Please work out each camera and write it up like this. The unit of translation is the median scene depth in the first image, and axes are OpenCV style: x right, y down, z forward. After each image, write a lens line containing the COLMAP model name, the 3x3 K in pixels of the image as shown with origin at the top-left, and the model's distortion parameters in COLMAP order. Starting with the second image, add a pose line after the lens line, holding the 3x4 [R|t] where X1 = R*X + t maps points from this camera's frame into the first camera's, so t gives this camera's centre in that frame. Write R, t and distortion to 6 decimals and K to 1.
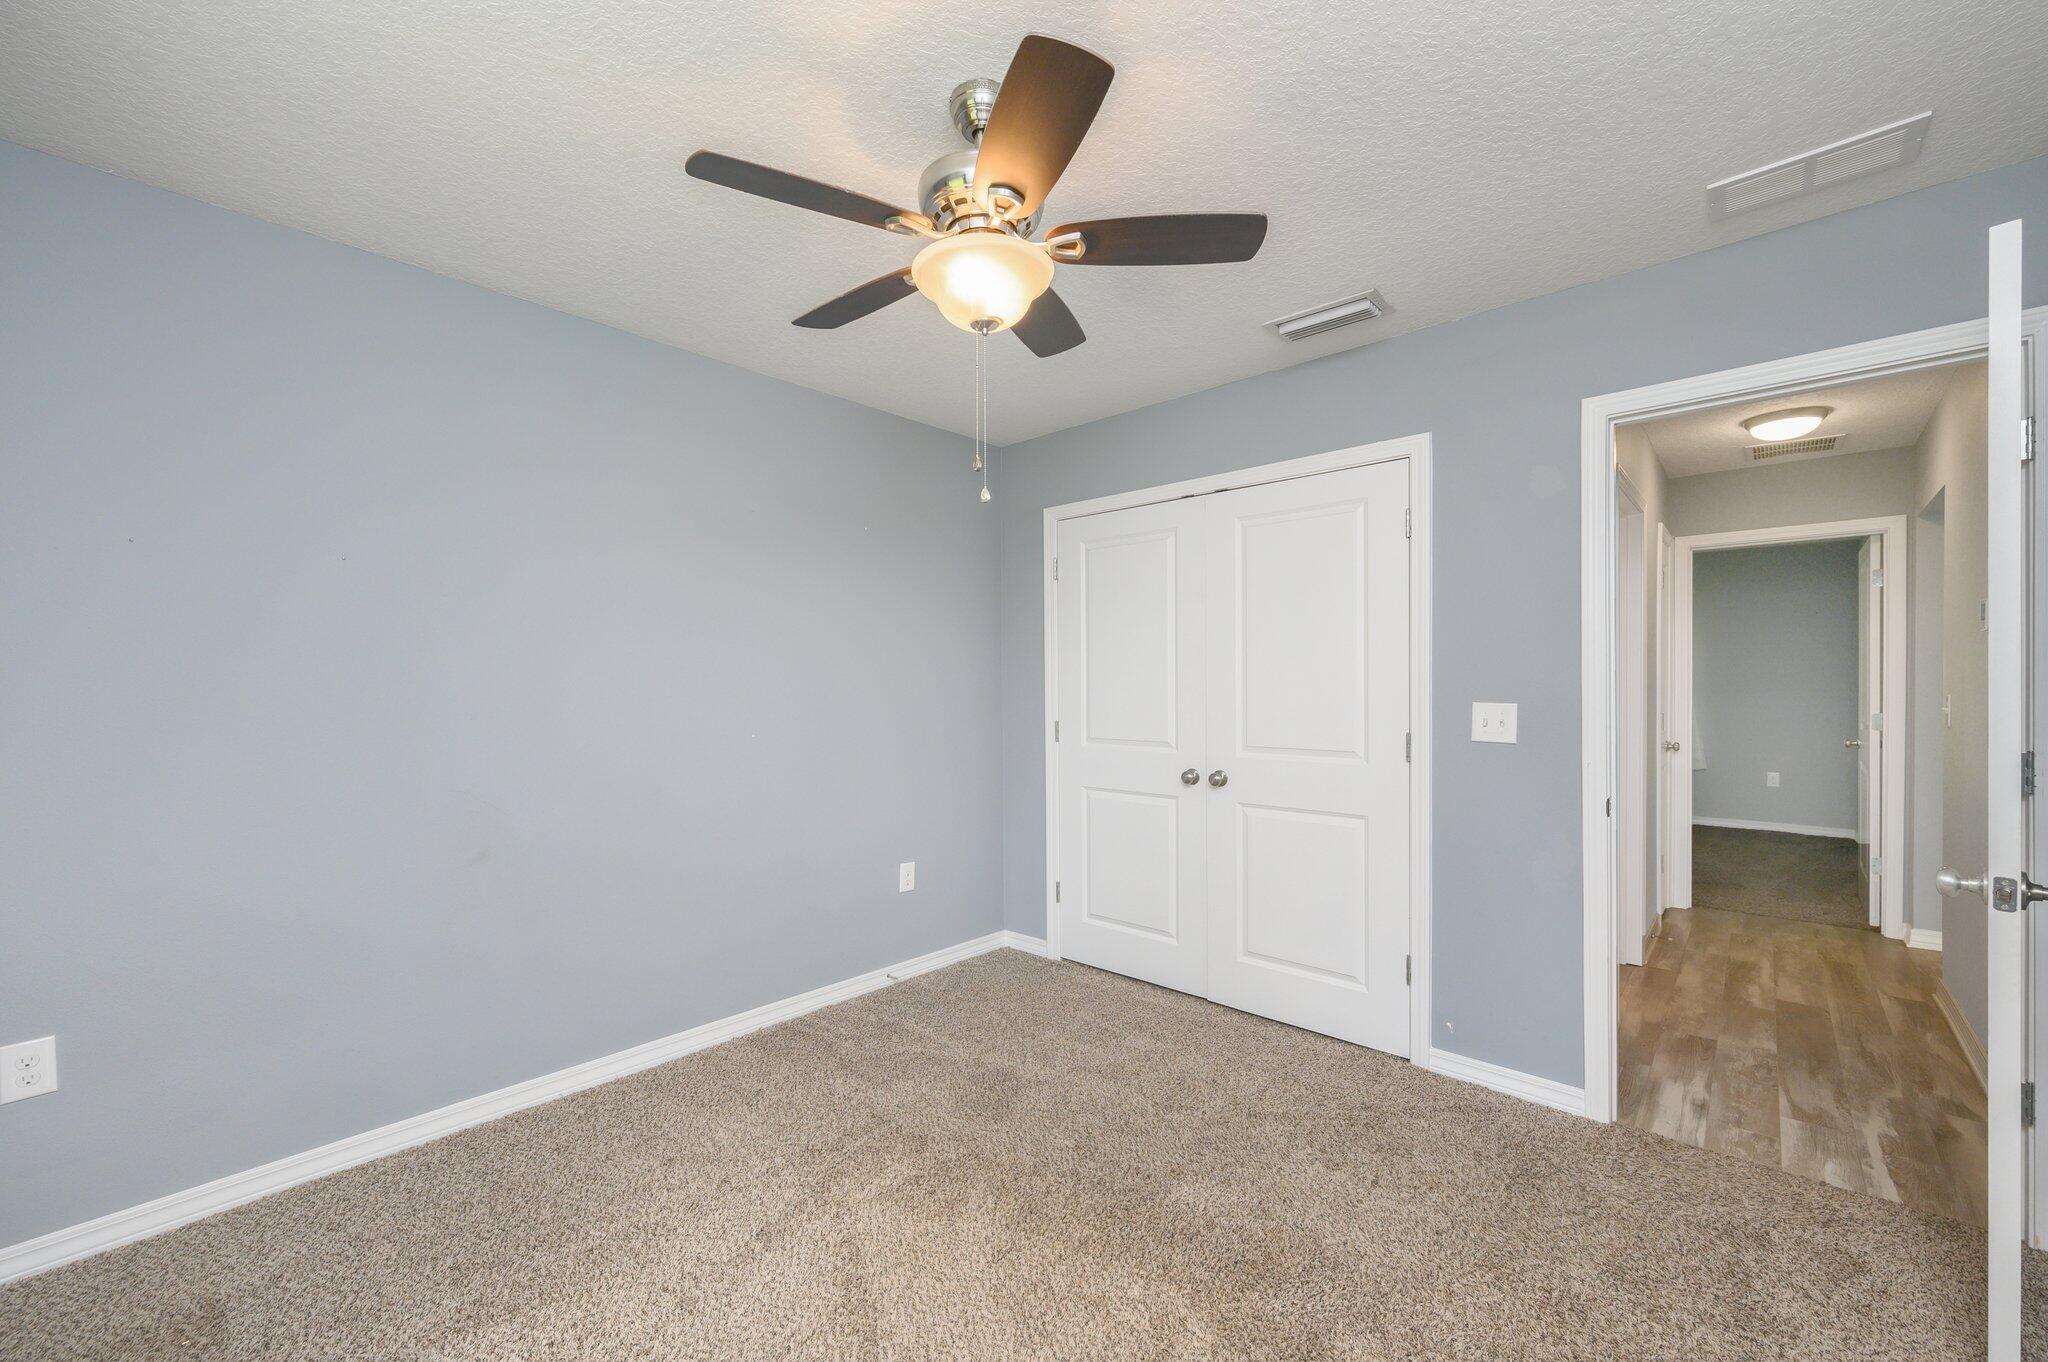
lens RADIAL K [[819.3, 0, 1030.6], [0, 819.3, 686.6], [0, 0, 1]] dist [-0.001116, -0.000041]
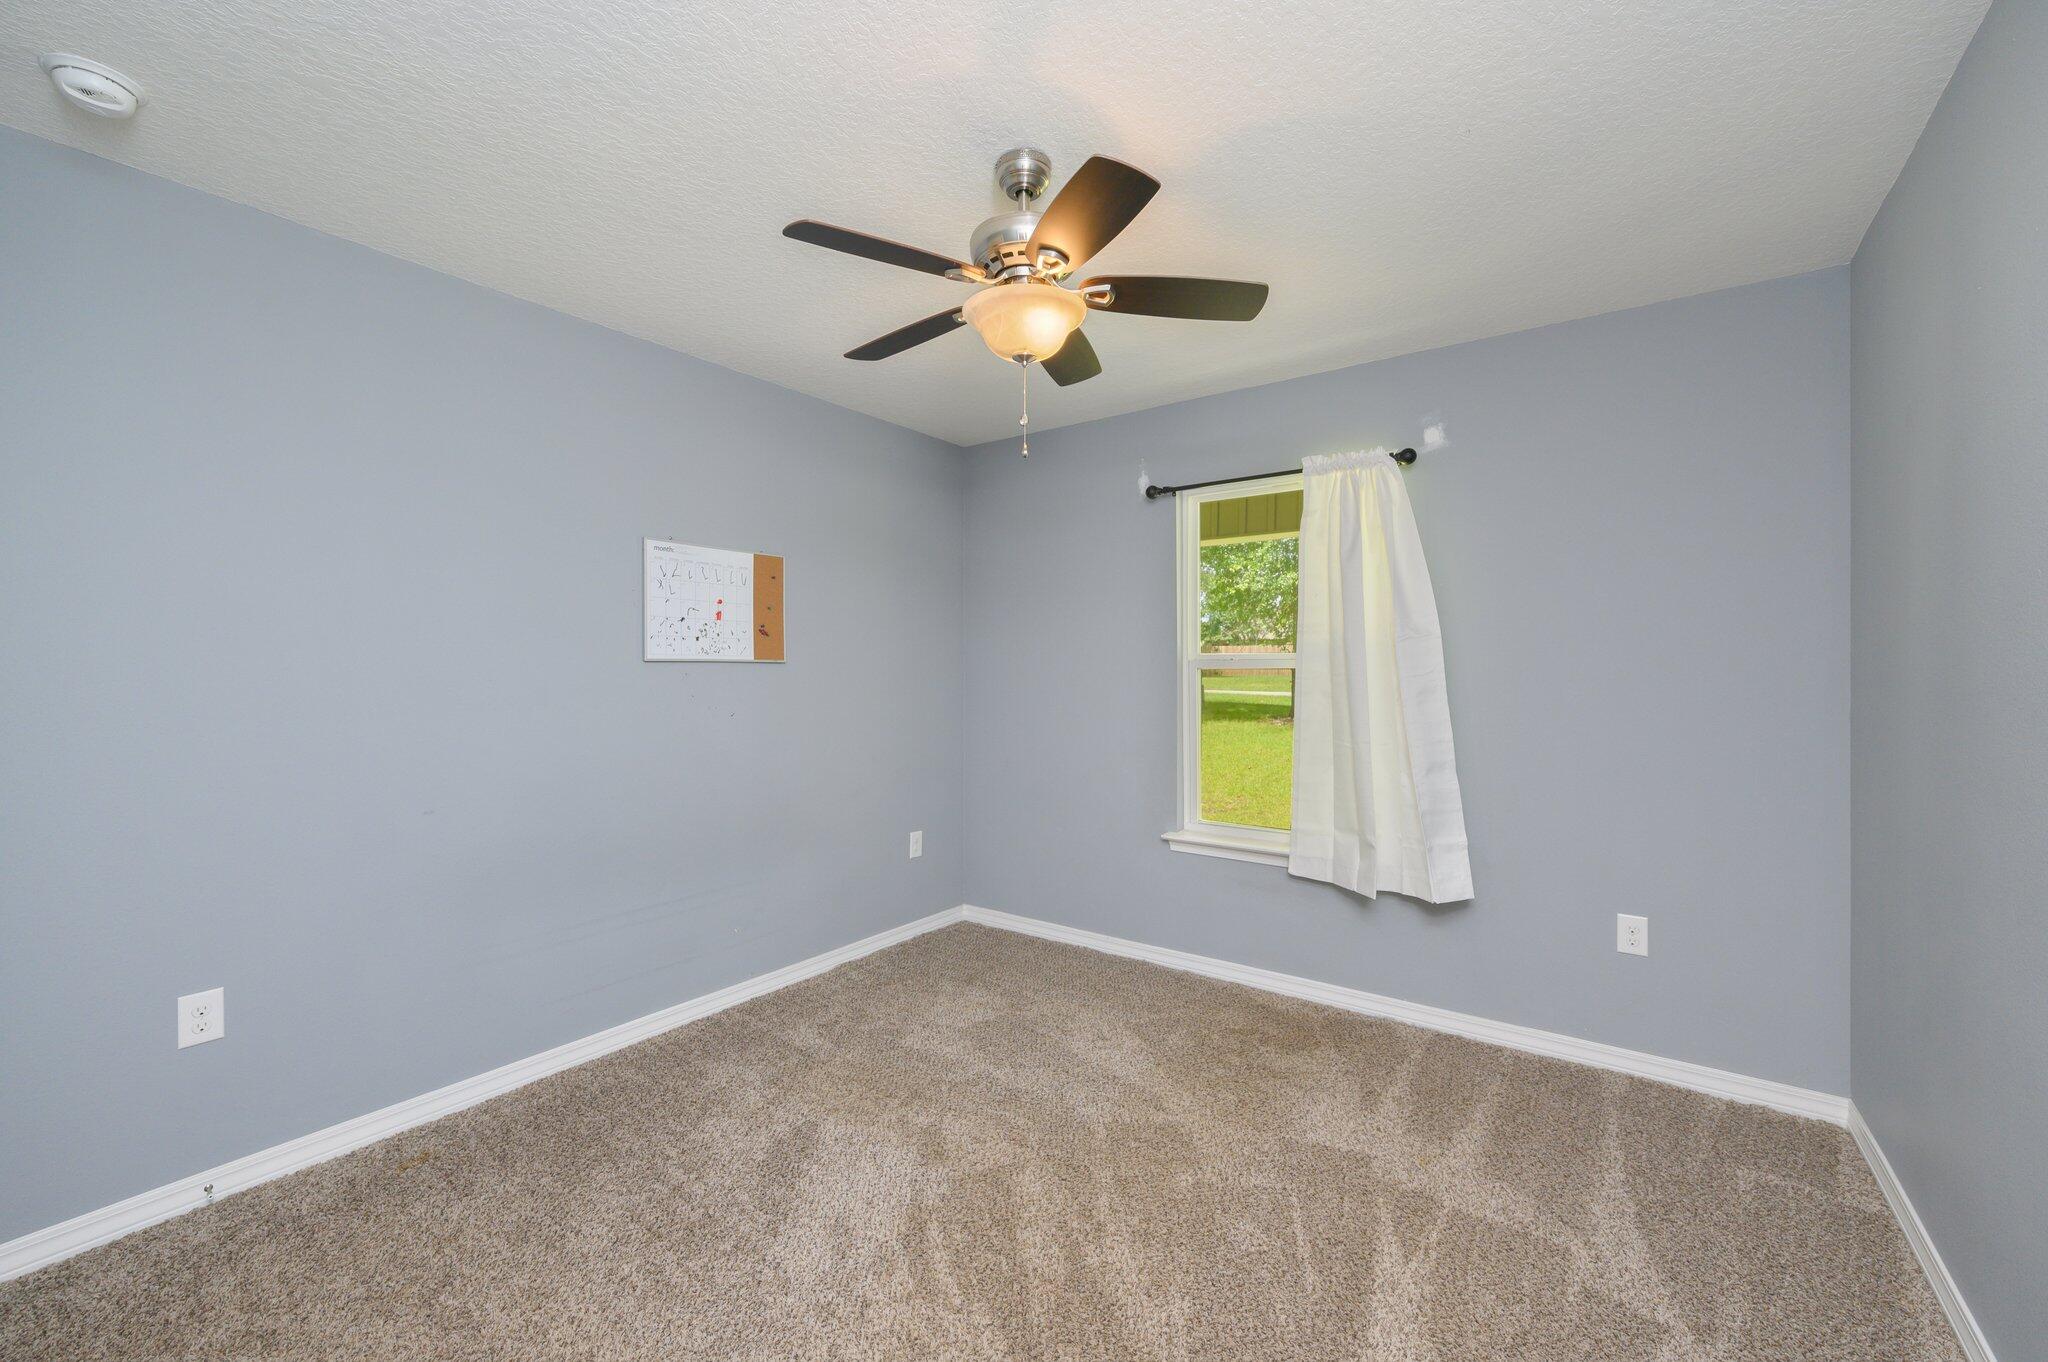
lens RADIAL K [[819.3, 0, 1027.9], [0, 819.3, 680.8], [0, 0, 1]] dist [-0.001116, -0.000041]
pose [[0.996268, -0.008653, 0.085880, -0.166233], [0.007539, 0.999883, 0.013289, 0.000967], [-0.085985, -0.012592, 0.996217, -0.178015]]
